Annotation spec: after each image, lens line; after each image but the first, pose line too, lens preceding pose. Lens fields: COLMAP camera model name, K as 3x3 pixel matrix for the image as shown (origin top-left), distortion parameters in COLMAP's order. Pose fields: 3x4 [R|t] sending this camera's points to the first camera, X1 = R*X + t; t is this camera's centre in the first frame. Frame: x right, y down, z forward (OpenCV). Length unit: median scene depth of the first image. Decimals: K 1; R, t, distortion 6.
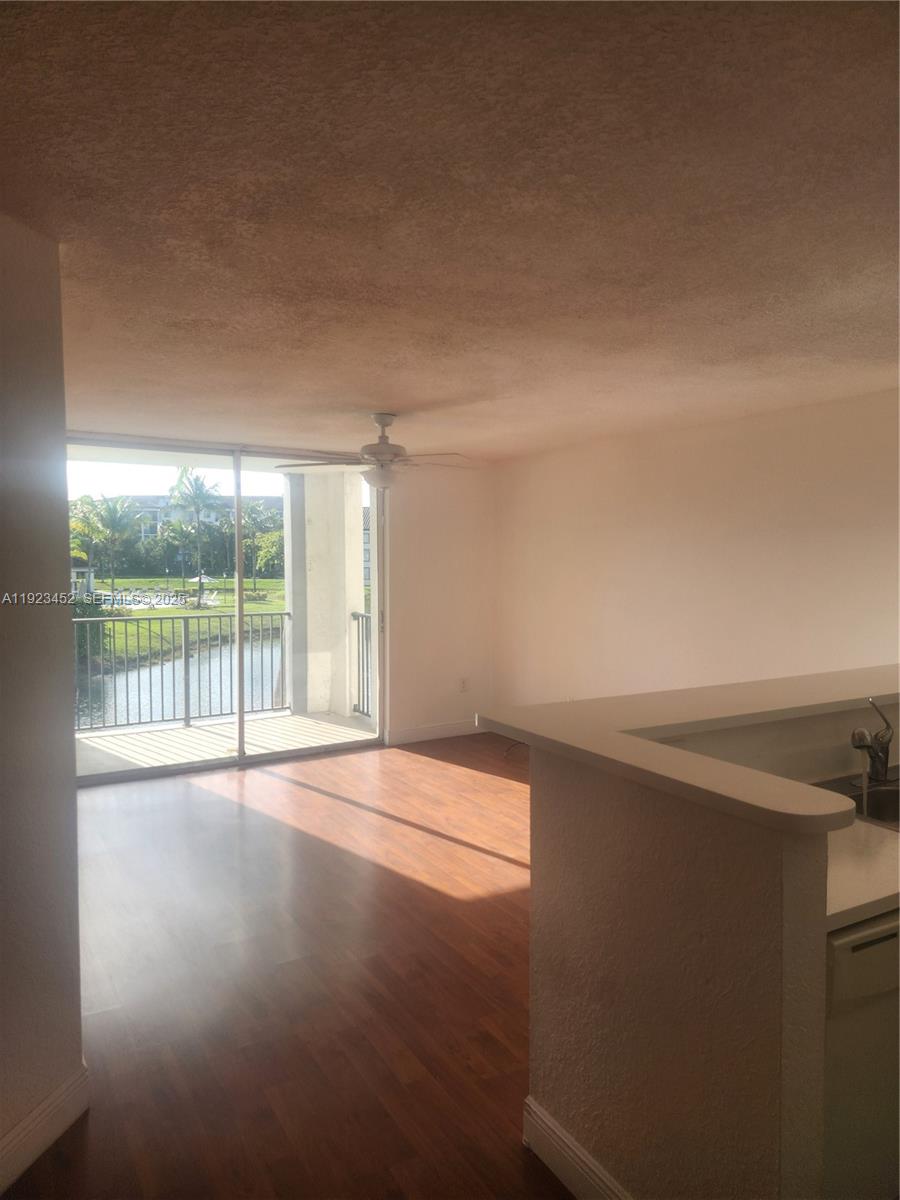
lens RADIAL K [[794.3, 0, 452.5], [0, 794.3, 601.7], [0, 0, 1]] dist [0.006313, -0.000005]
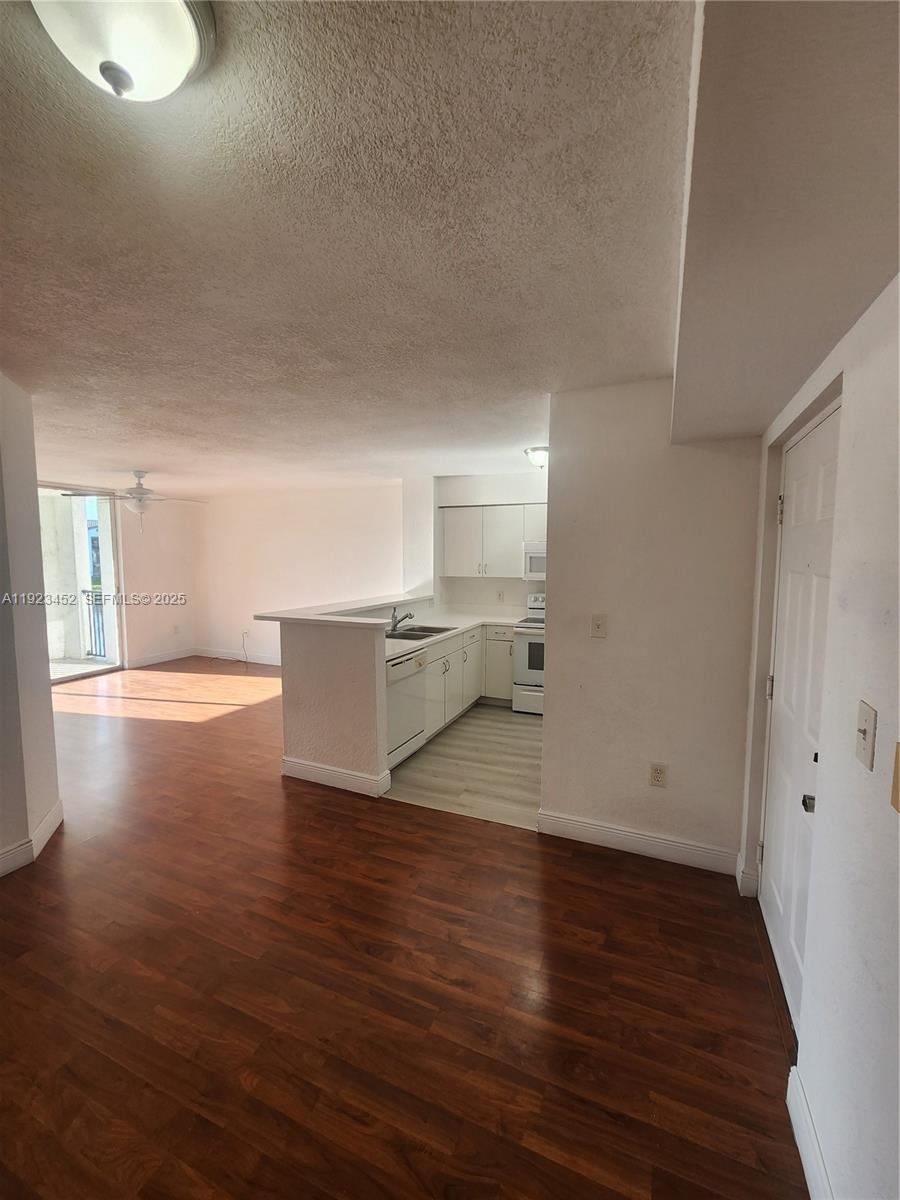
lens RADIAL K [[493.6, 0, 450.0], [0, 493.6, 600.4], [0, 0, 1]] dist [-0.001659, 0.000879]
pose [[0.814781, -0.059500, 0.576708, -0.116139], [0.037626, 0.998050, 0.049811, 0.015054], [-0.578547, -0.018886, 0.815430, -0.199782]]
